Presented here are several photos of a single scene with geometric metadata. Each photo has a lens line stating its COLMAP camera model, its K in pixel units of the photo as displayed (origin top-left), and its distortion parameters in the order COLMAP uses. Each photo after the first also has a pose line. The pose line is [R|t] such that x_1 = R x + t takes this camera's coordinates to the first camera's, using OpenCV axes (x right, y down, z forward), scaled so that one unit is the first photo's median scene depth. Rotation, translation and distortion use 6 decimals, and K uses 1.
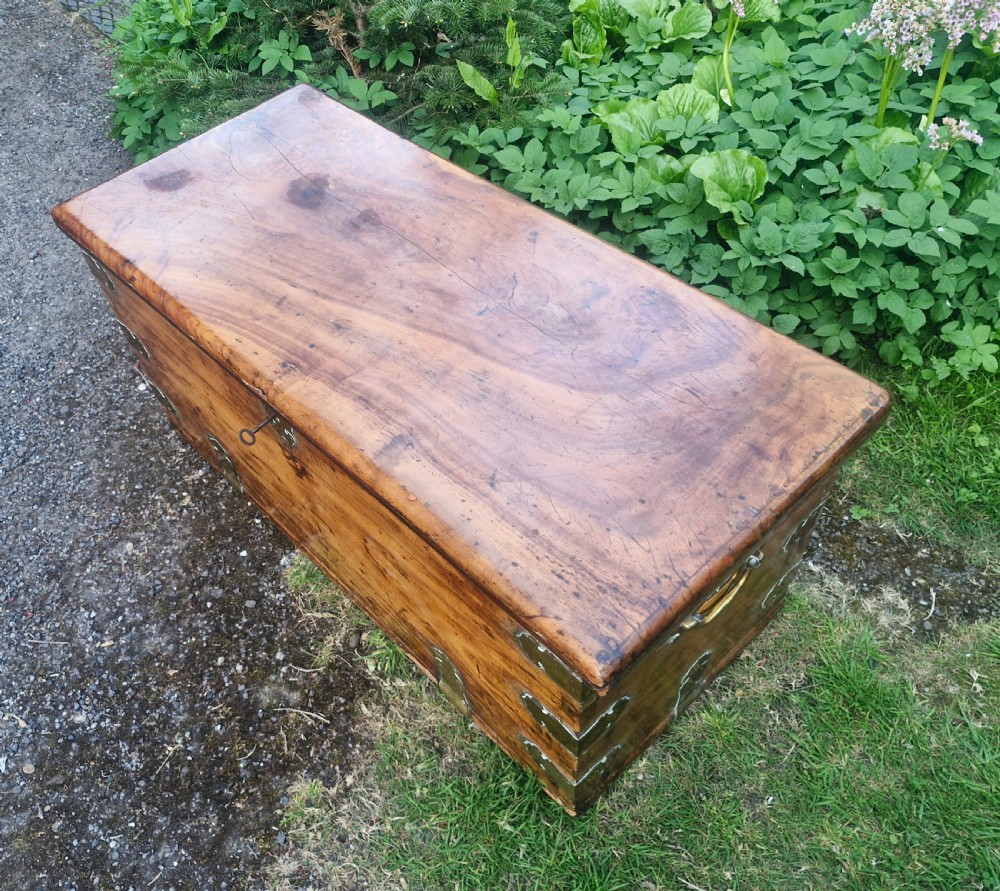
lens RADIAL K [[875.9, 0, 475.8], [0, 875.9, 474.7], [0, 0, 1]] dist [0.056435, -0.055762]
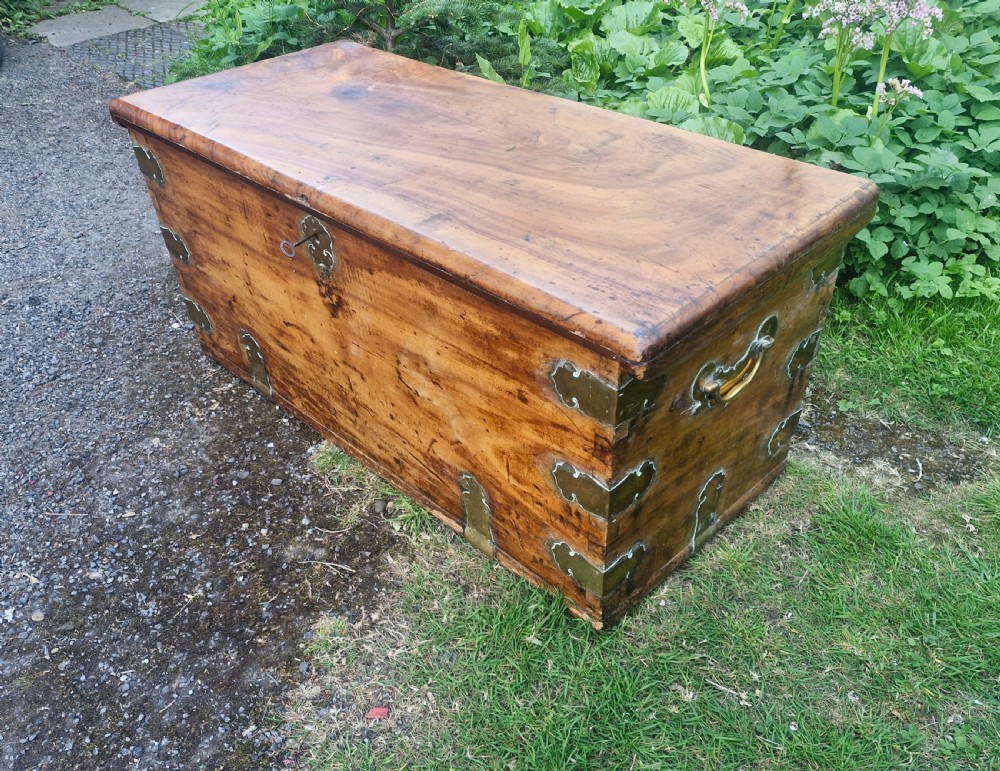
lens RADIAL K [[804.5, 0, 531.4], [0, 804.5, 465.8], [0, 0, 1]] dist [0.052029, -0.045461]
pose [[0.997348, 0.002465, 0.072744, -0.031284], [0.010527, 0.984032, -0.177680, 0.315892], [-0.072020, 0.177974, 0.981396, 0.058505]]
